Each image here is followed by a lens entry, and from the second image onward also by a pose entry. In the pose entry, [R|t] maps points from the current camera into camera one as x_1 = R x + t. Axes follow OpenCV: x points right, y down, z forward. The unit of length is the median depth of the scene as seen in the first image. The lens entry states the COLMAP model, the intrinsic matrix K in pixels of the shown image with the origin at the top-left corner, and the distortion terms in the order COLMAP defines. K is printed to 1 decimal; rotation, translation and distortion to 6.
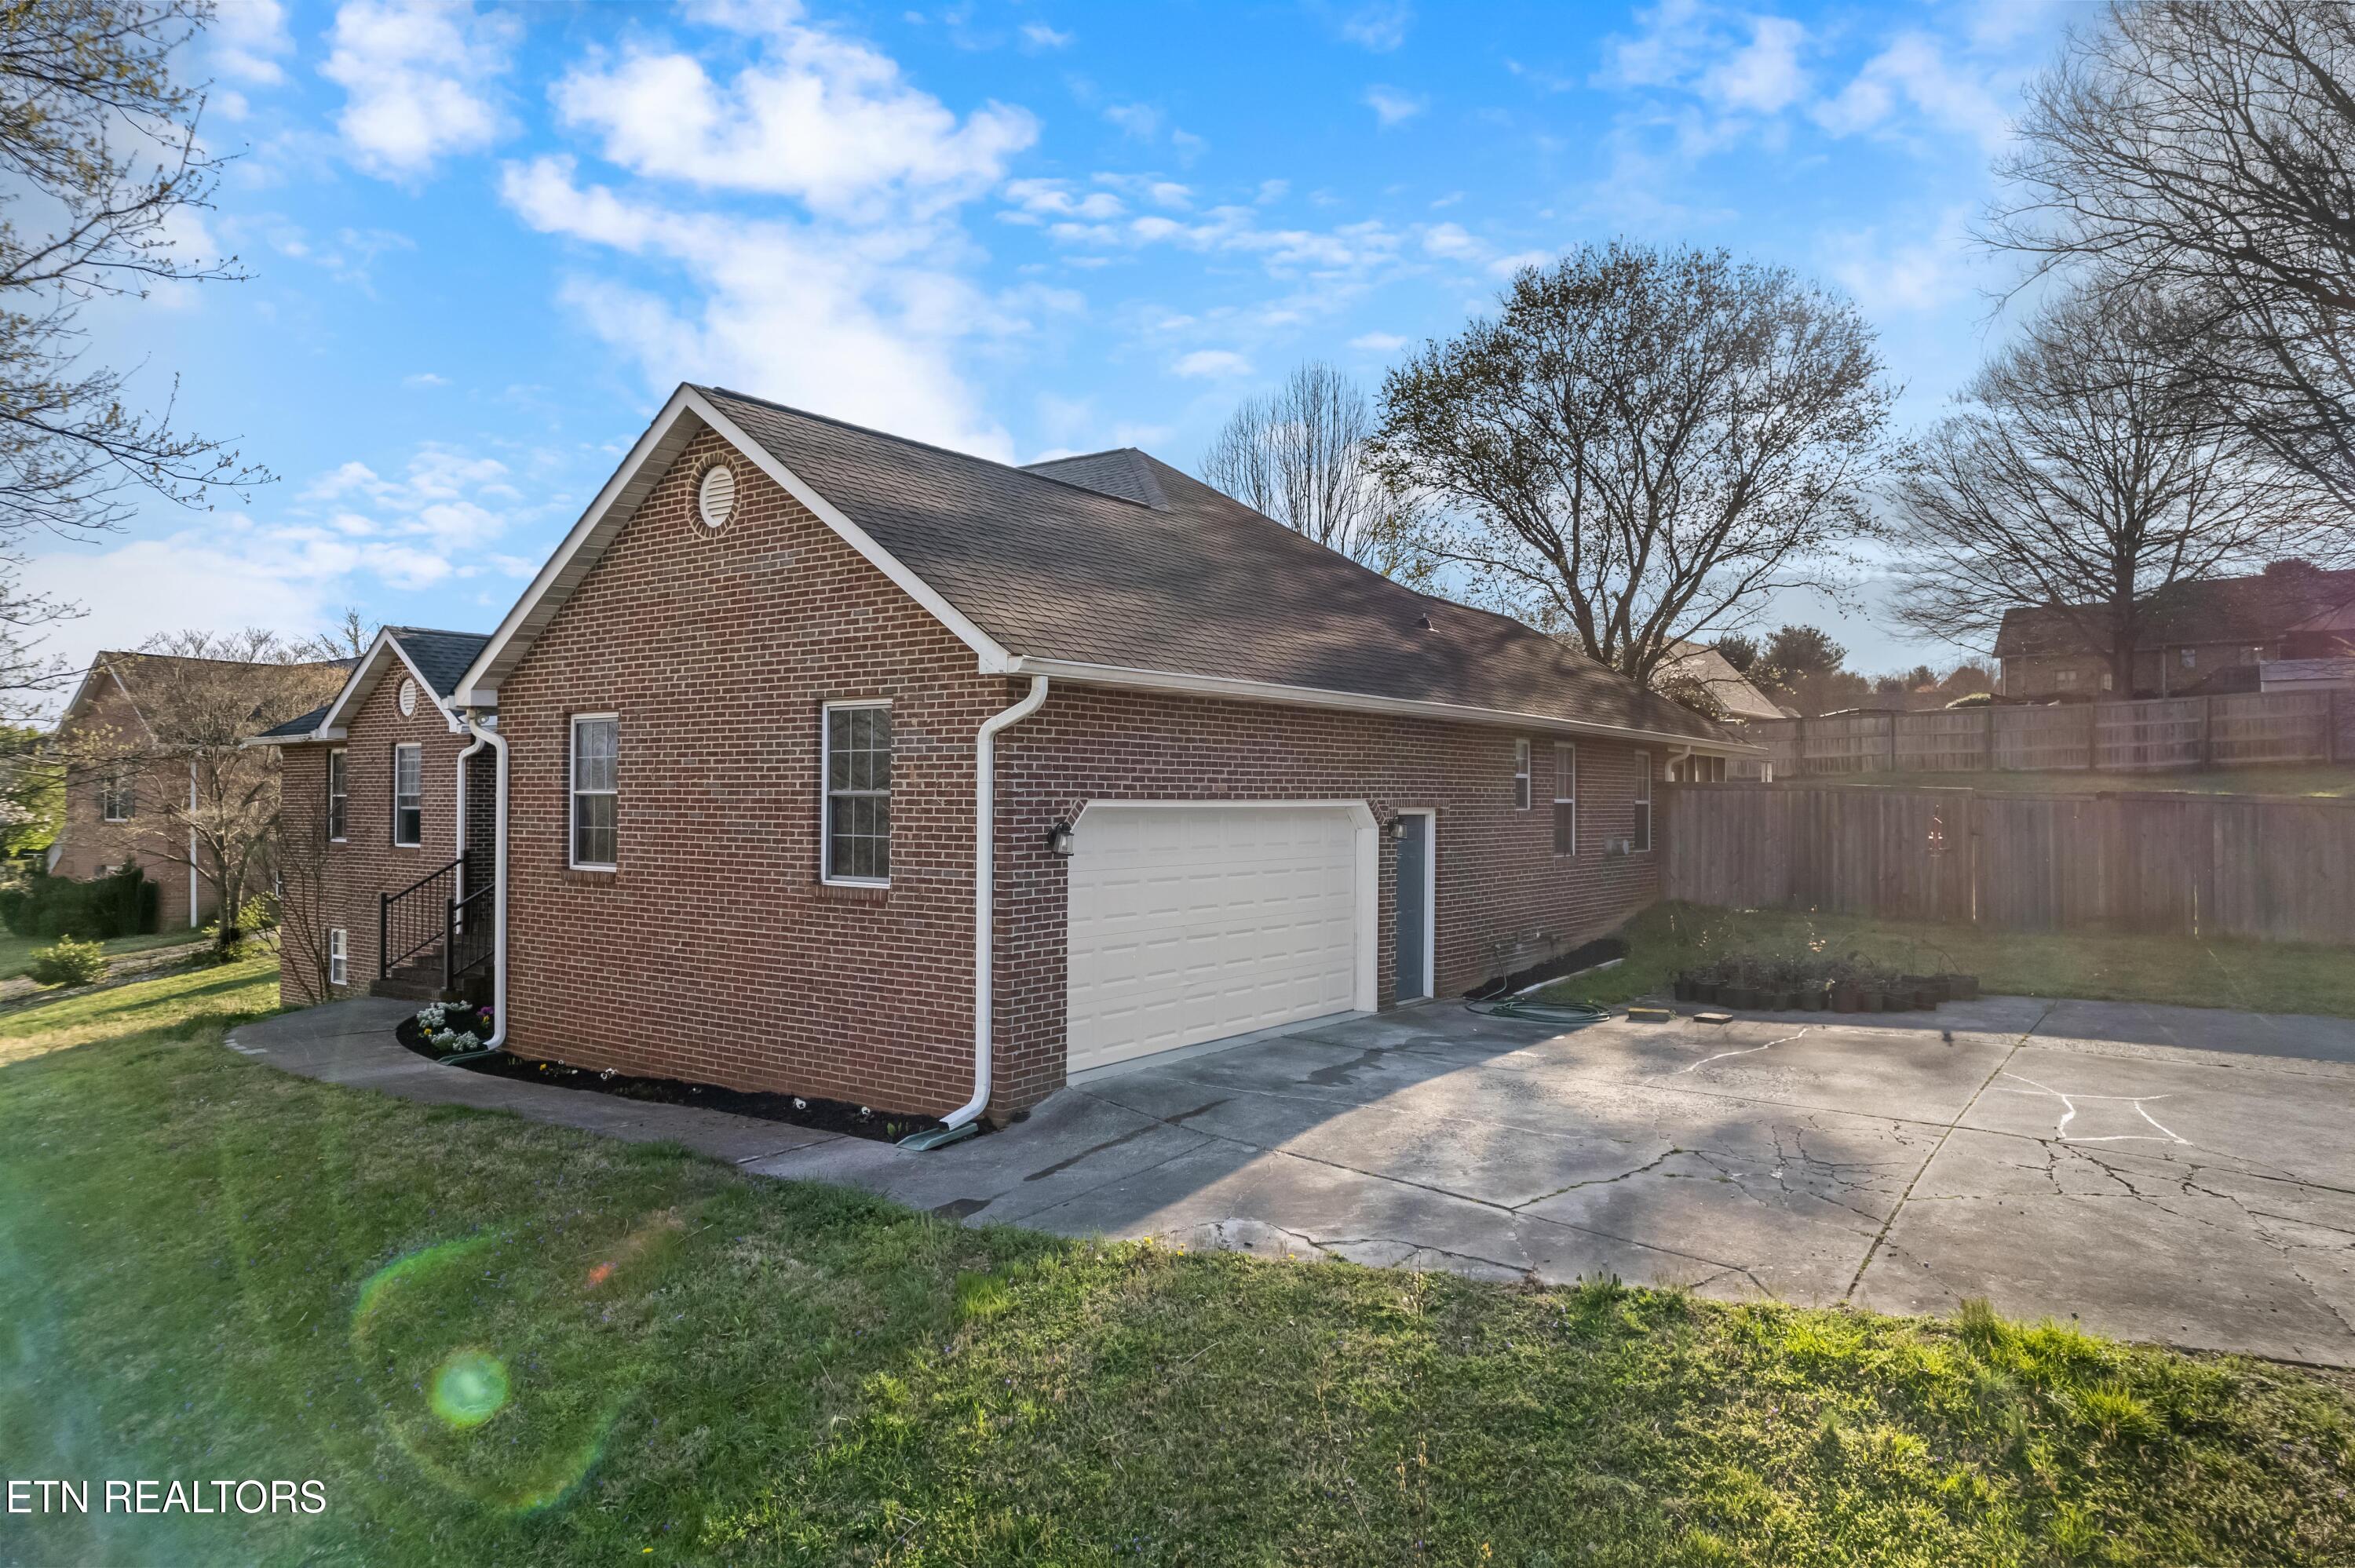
lens RADIAL K [[1511.2, 0, 1168.9], [0, 1511.2, 779.8], [0, 0, 1]] dist [-0.068196, 0.058872]
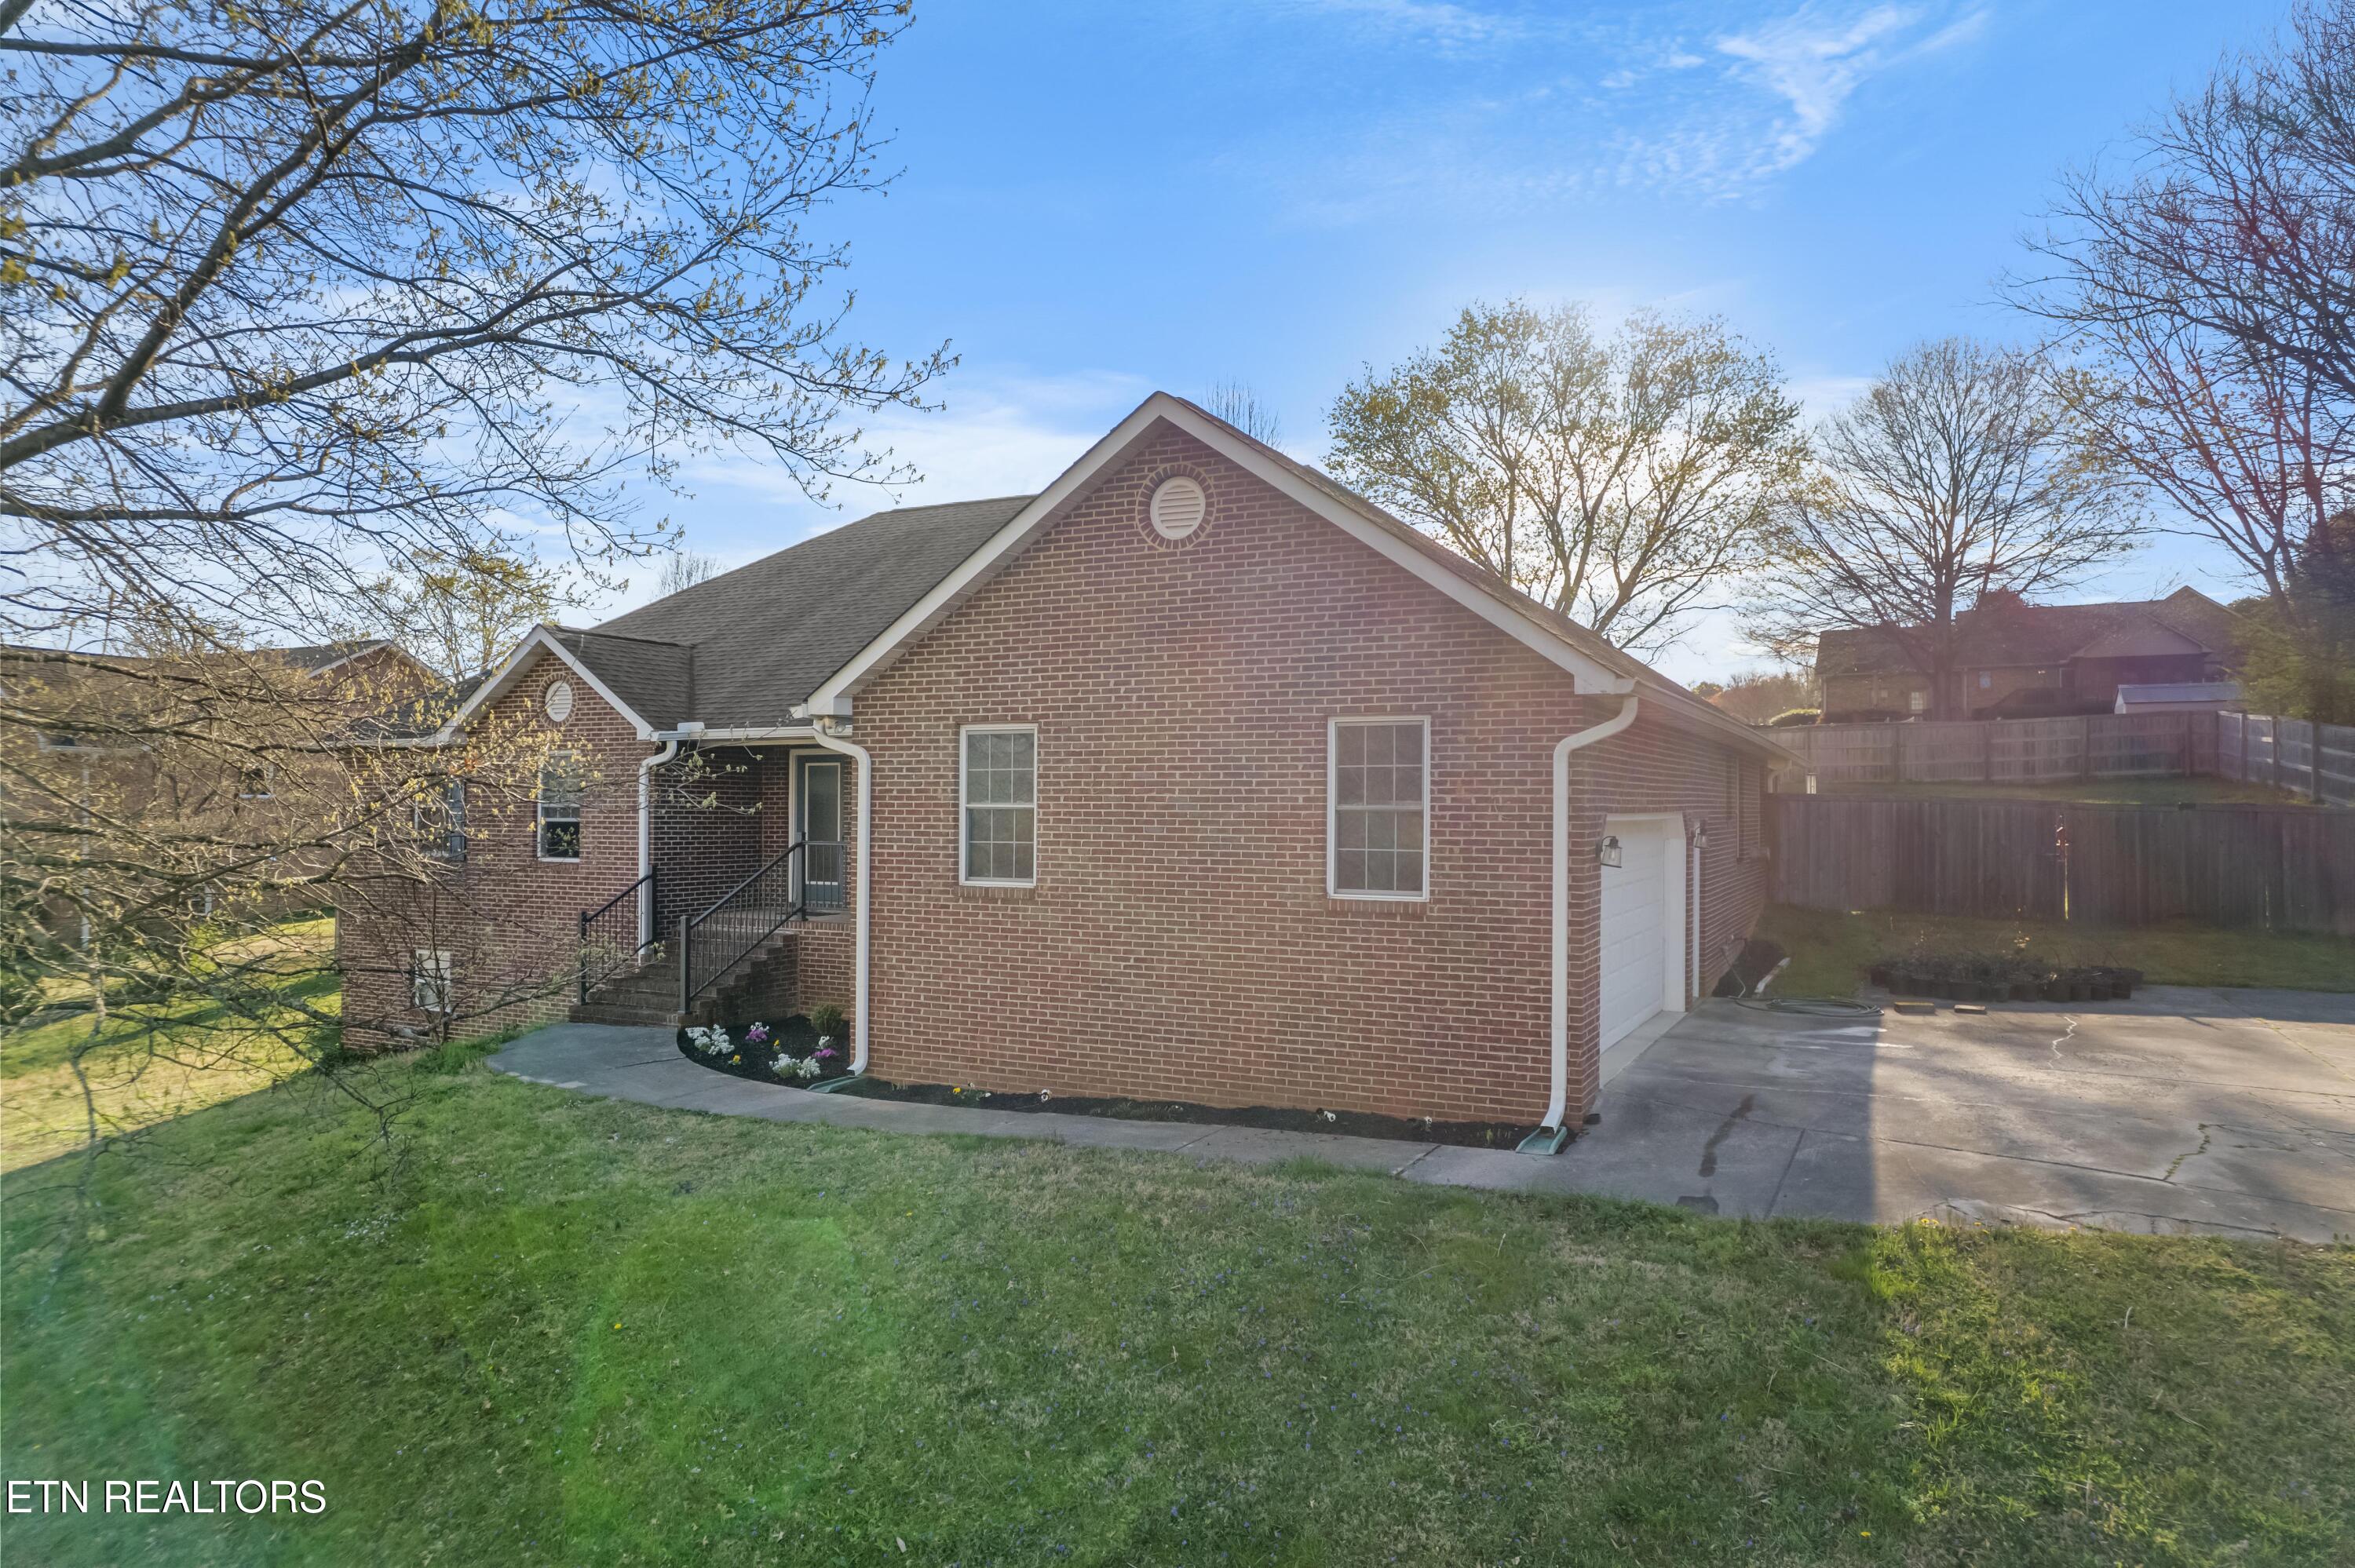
lens RADIAL K [[1511.2, 0, 1173.4], [0, 1511.2, 779.3], [0, 0, 1]] dist [-0.068196, 0.058872]
pose [[0.986334, 0.002824, 0.164734, -0.502510], [-0.002084, 0.999987, -0.004665, -0.005337], [-0.164745, 0.004258, 0.986327, 0.019430]]
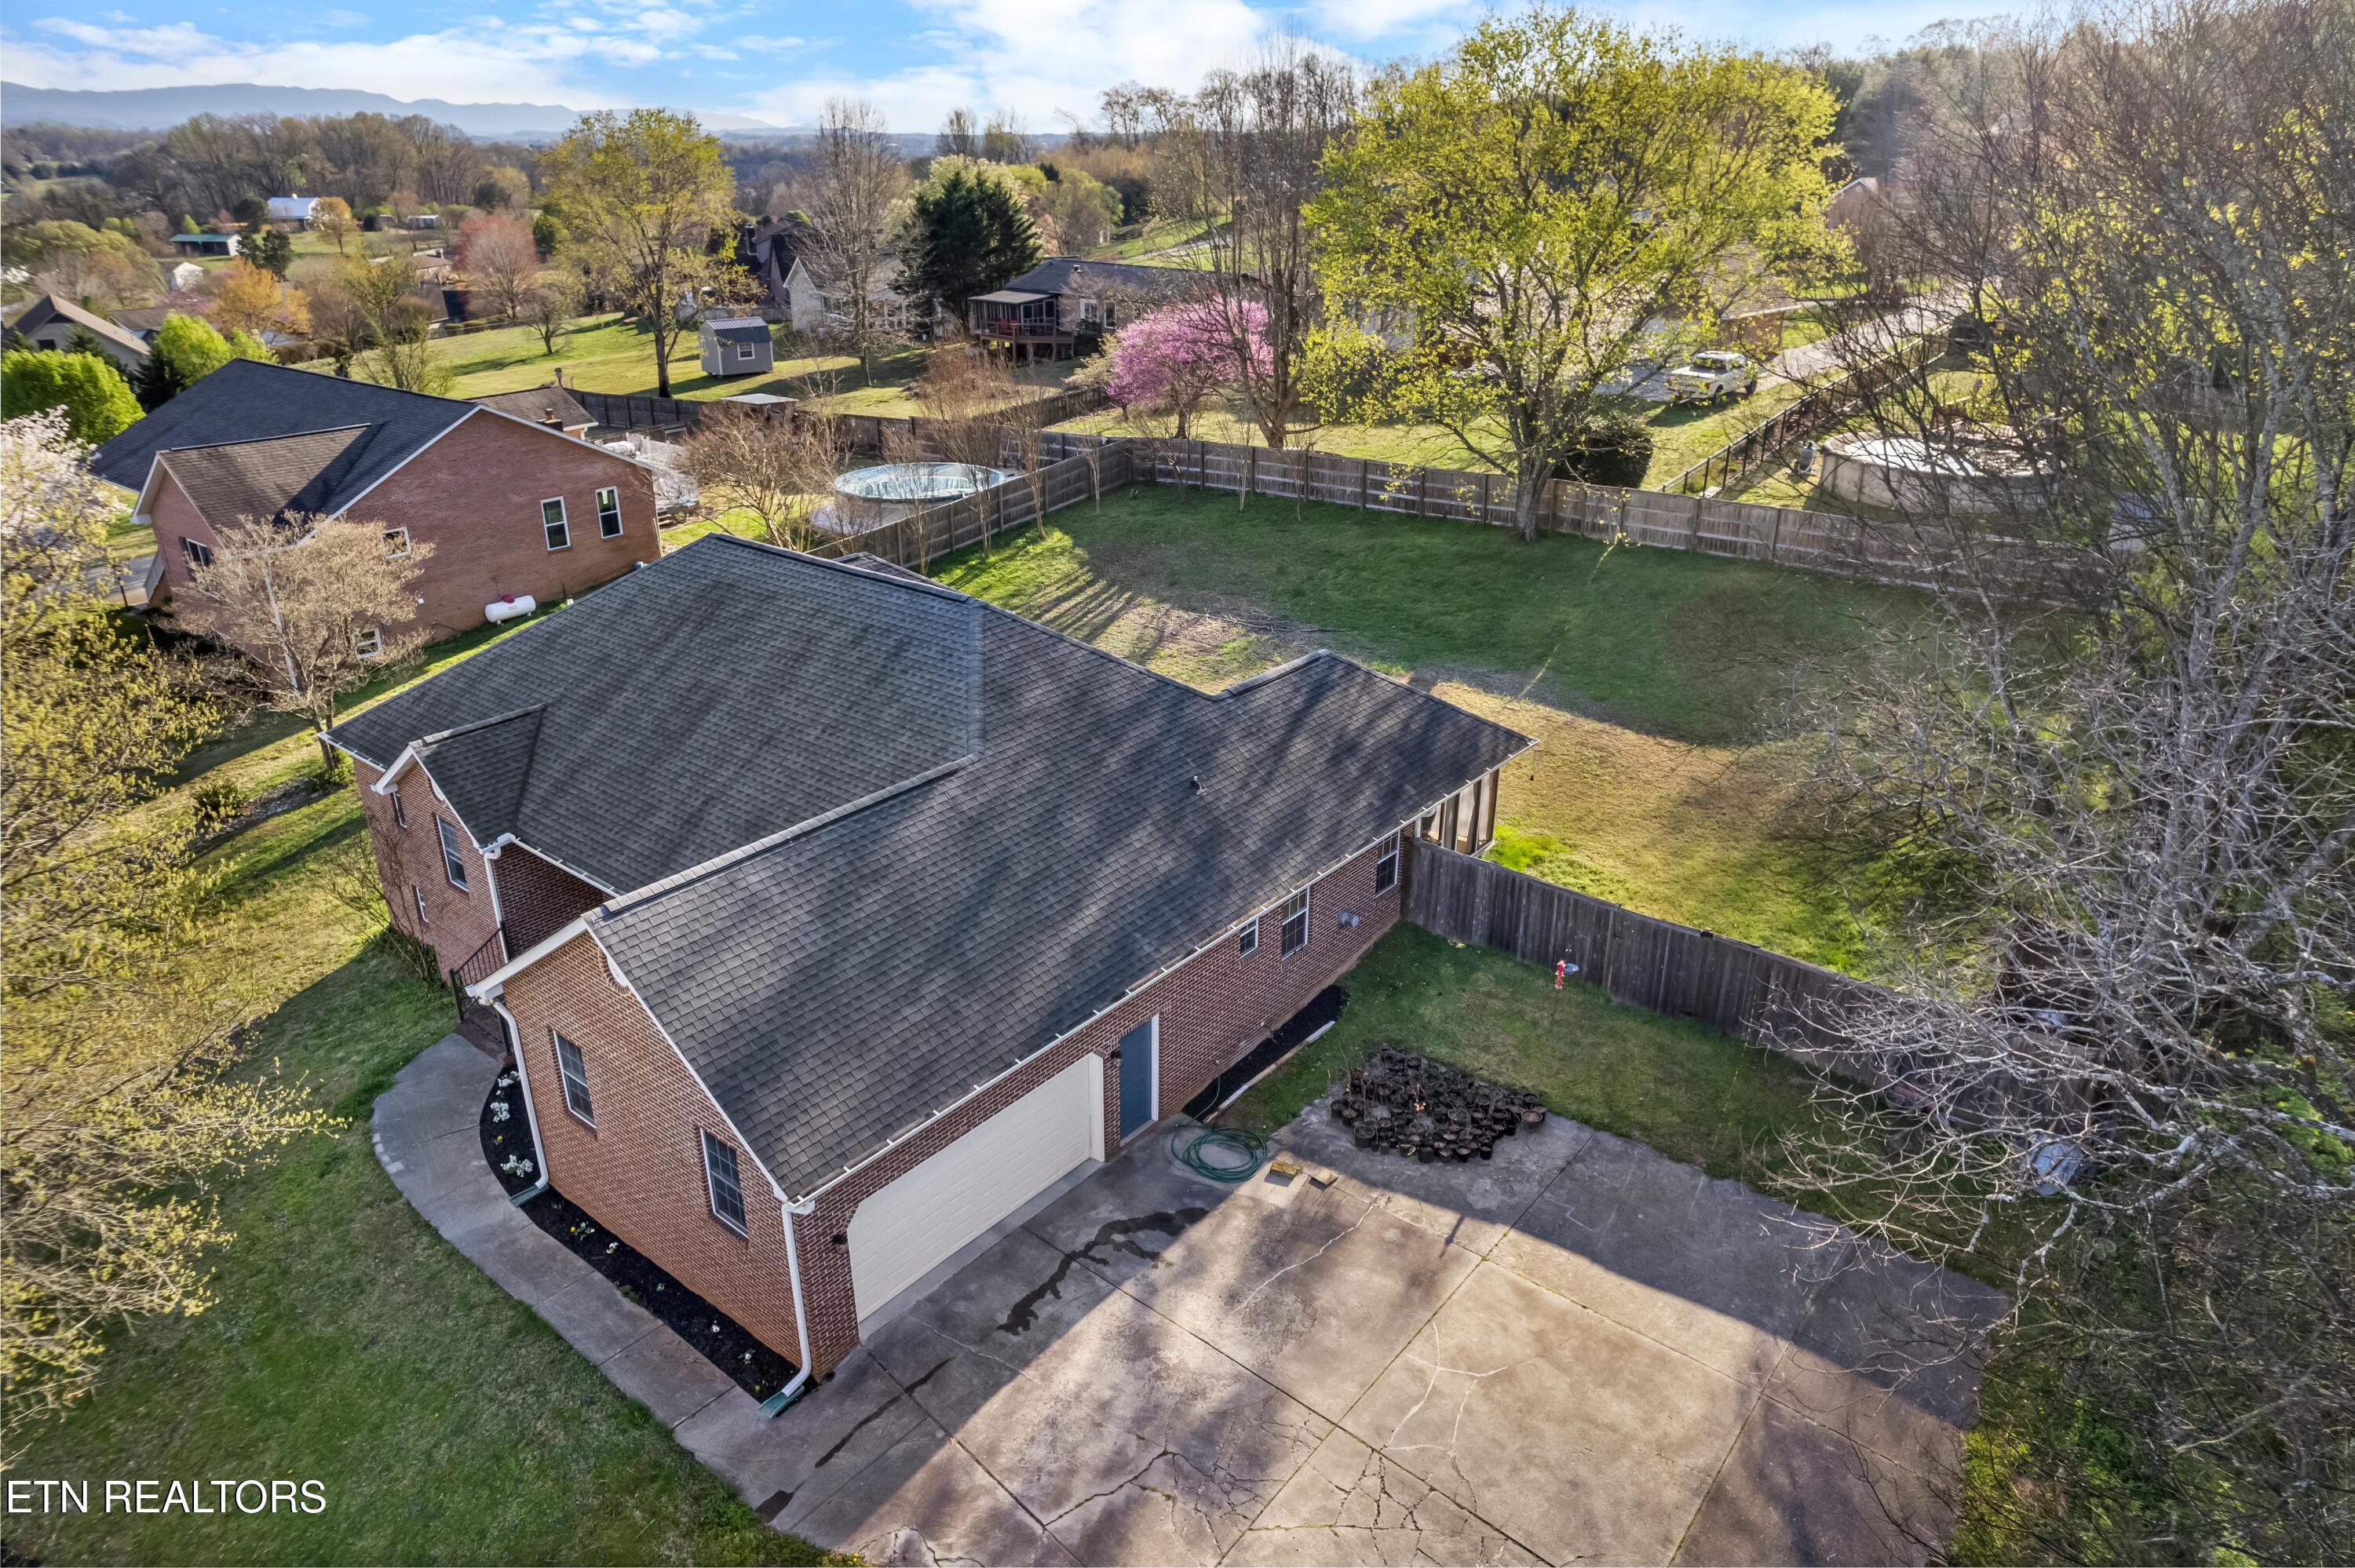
lens RADIAL K [[1511.2, 0, 1160.1], [0, 1511.2, 782.0], [0, 0, 1]] dist [-0.068196, 0.058872]
pose [[0.998460, 0.017327, -0.052697, 0.342406], [0.005598, 0.913640, 0.406485, -1.041650], [0.055189, -0.406154, 0.912136, -0.291962]]
